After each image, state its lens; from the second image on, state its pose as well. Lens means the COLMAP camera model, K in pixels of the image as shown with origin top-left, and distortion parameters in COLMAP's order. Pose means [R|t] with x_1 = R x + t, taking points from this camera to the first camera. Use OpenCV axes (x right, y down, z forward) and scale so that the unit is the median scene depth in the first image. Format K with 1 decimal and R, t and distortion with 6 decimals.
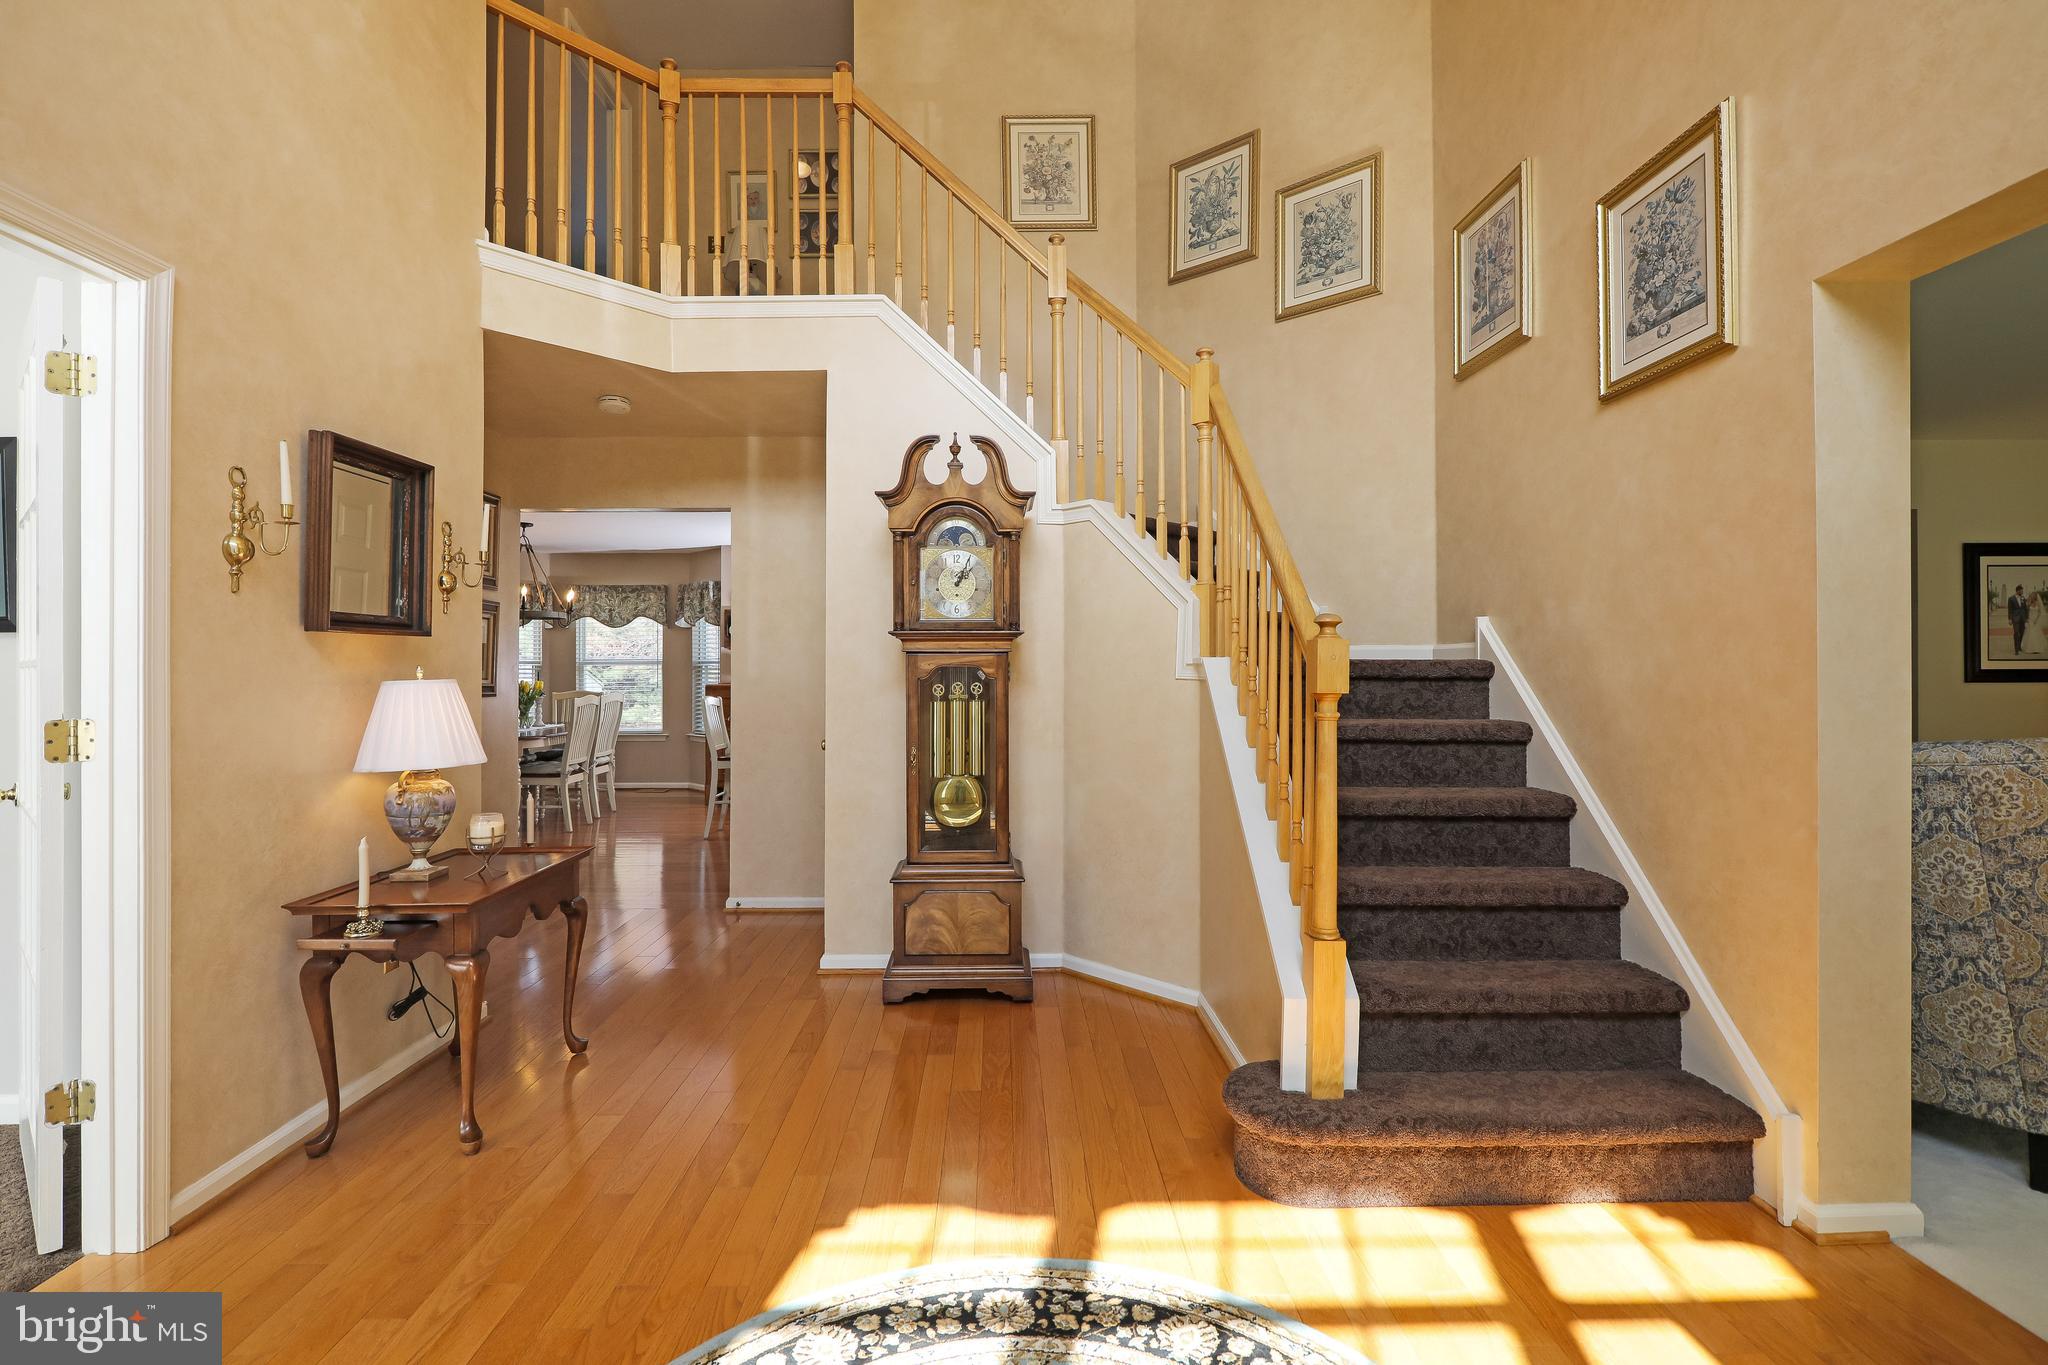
lens RADIAL K [[935.6, 0, 1004.0], [0, 935.6, 666.4], [0, 0, 1]] dist [-0.004466, -0.000210]
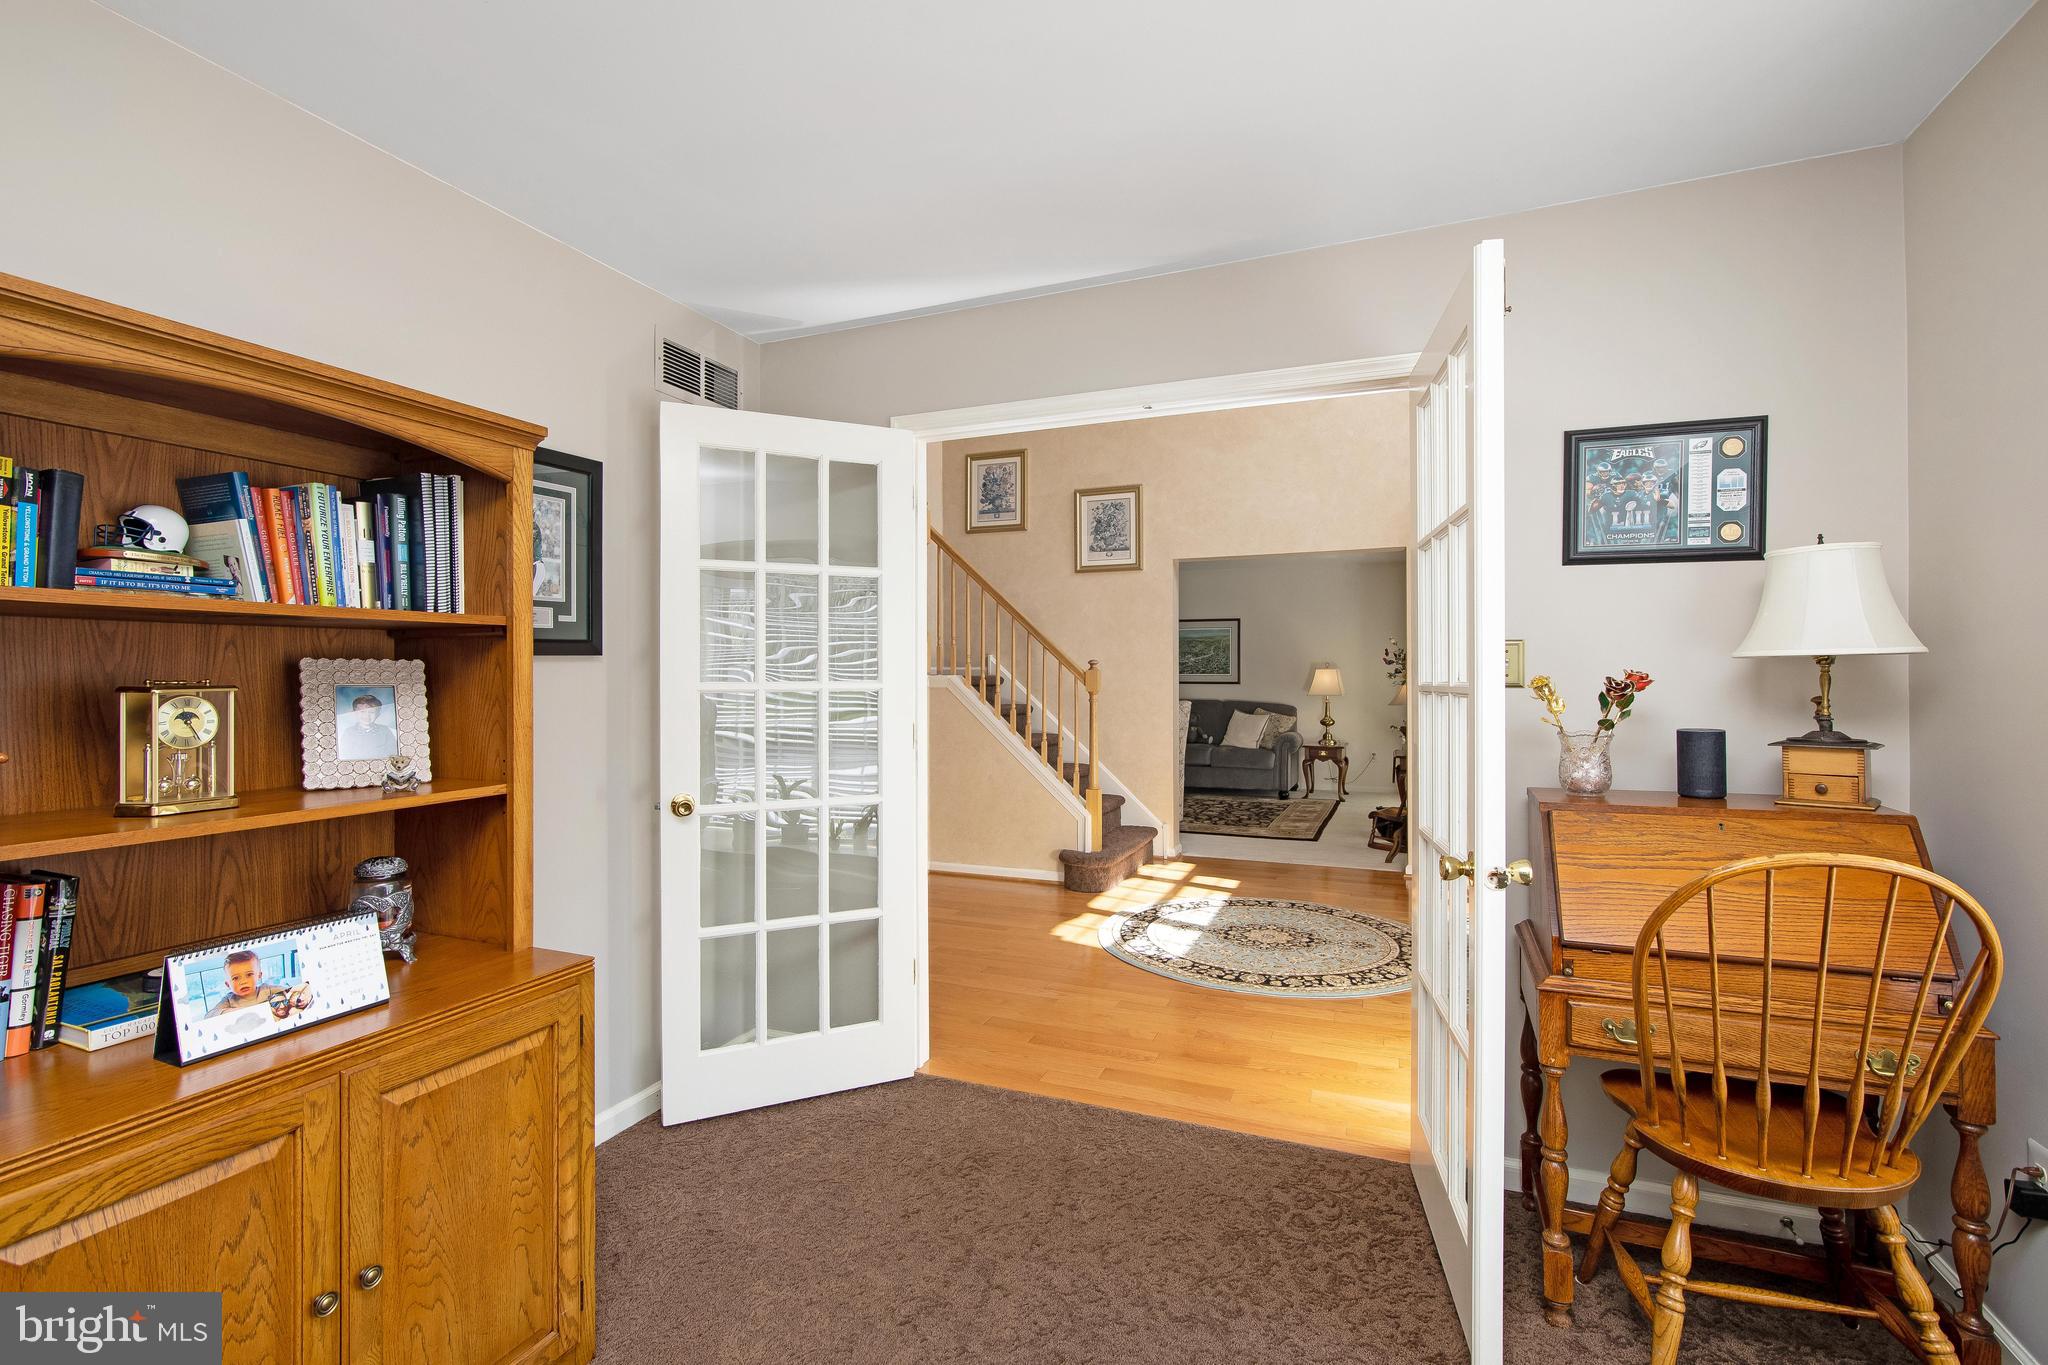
lens RADIAL K [[917.3, 0, 1024.0], [0, 917.3, 682.5], [0, 0, 1]] dist [-0.005467, -0.000298]
pose [[0.390136, -0.008523, 0.920718, -1.305858], [-0.001402, 0.999950, 0.009851, -0.012819], [-0.920756, -0.005134, 0.390105, 0.143175]]
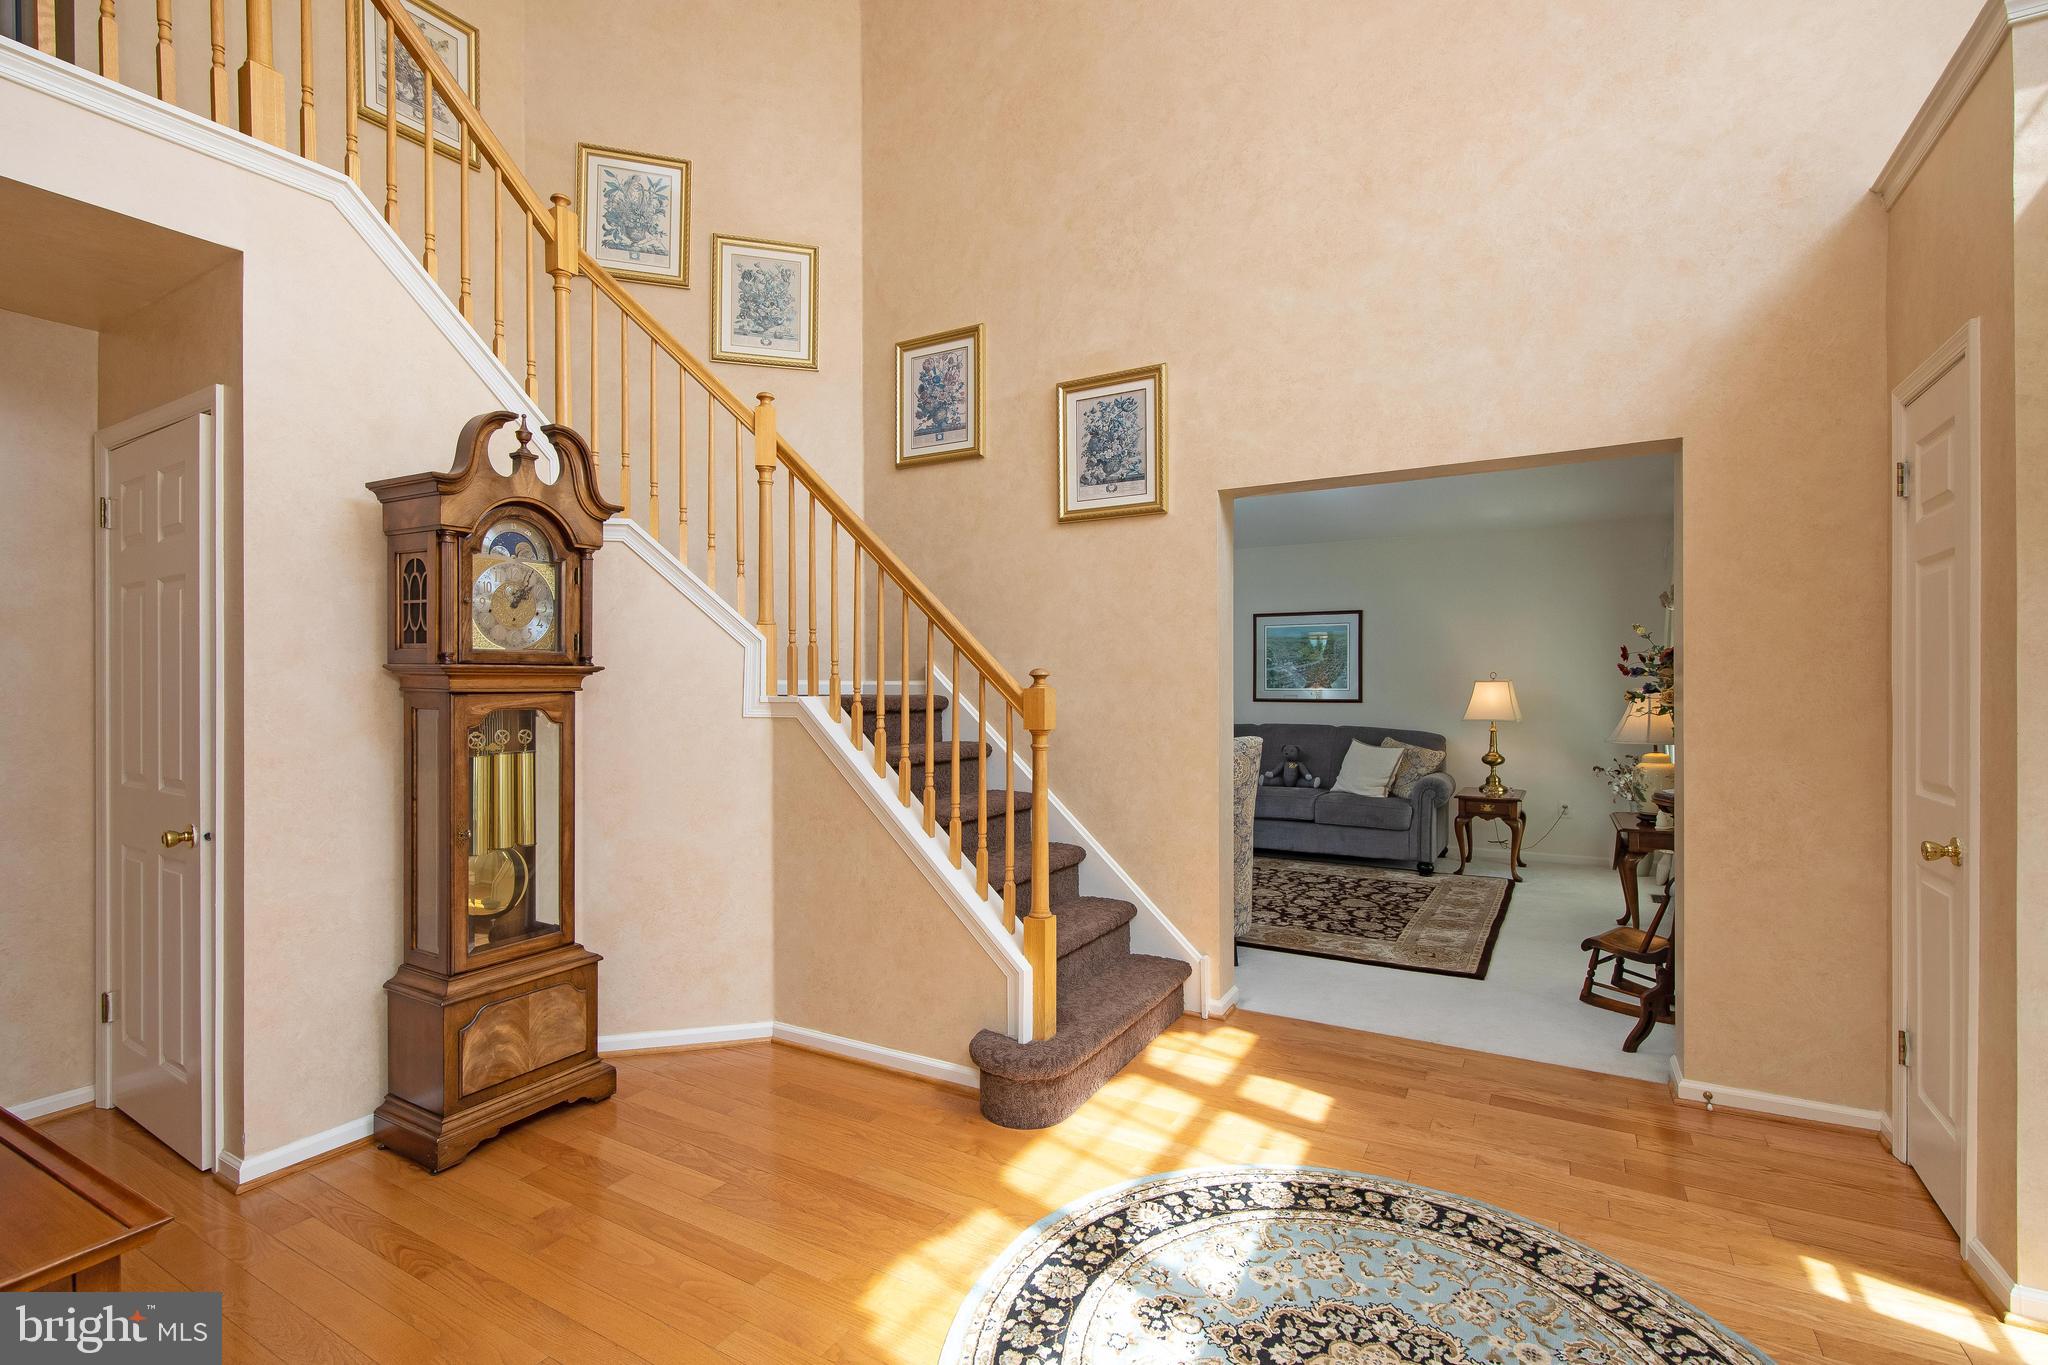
lens RADIAL K [[940.6, 0, 1018.6], [0, 940.6, 688.1], [0, 0, 1]] dist [-0.001465, -0.000026]
pose [[0.509689, -0.004451, 0.860347, -0.528496], [-0.001623, 0.999980, 0.006135, -0.024405], [-0.860357, -0.004523, 0.509671, 0.237012]]
